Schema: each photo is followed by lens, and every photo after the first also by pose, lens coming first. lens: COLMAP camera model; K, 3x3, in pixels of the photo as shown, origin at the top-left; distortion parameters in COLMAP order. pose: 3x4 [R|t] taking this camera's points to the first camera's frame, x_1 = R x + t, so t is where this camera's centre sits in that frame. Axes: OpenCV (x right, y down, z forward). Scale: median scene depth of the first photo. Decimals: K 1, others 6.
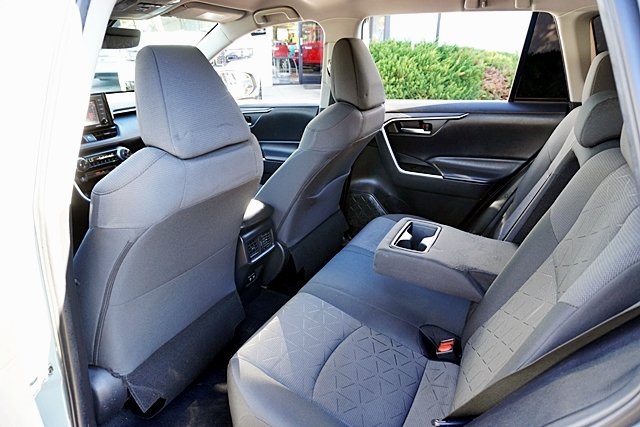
lens RADIAL K [[427.7, 0, 304.9], [0, 427.7, 209.3], [0, 0, 1]] dist [-0.043633, 0.027159]
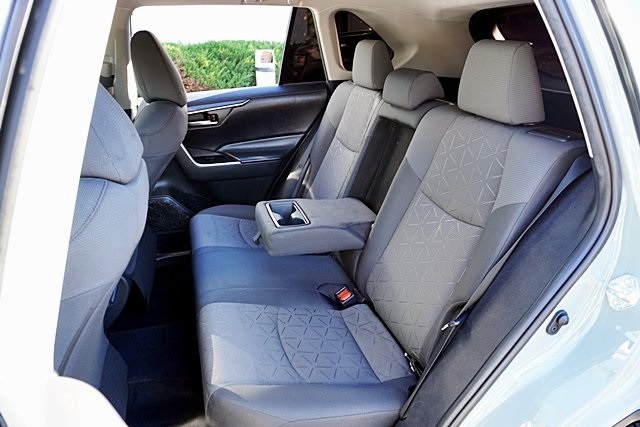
lens RADIAL K [[427.7, 0, 319.2], [0, 427.7, 212.7], [0, 0, 1]] dist [-0.043633, 0.027159]
pose [[0.727103, -0.269539, 0.631404, -0.249451], [0.253385, 0.960132, 0.118079, -0.032426], [-0.638058, 0.074133, 0.766412, 0.075986]]
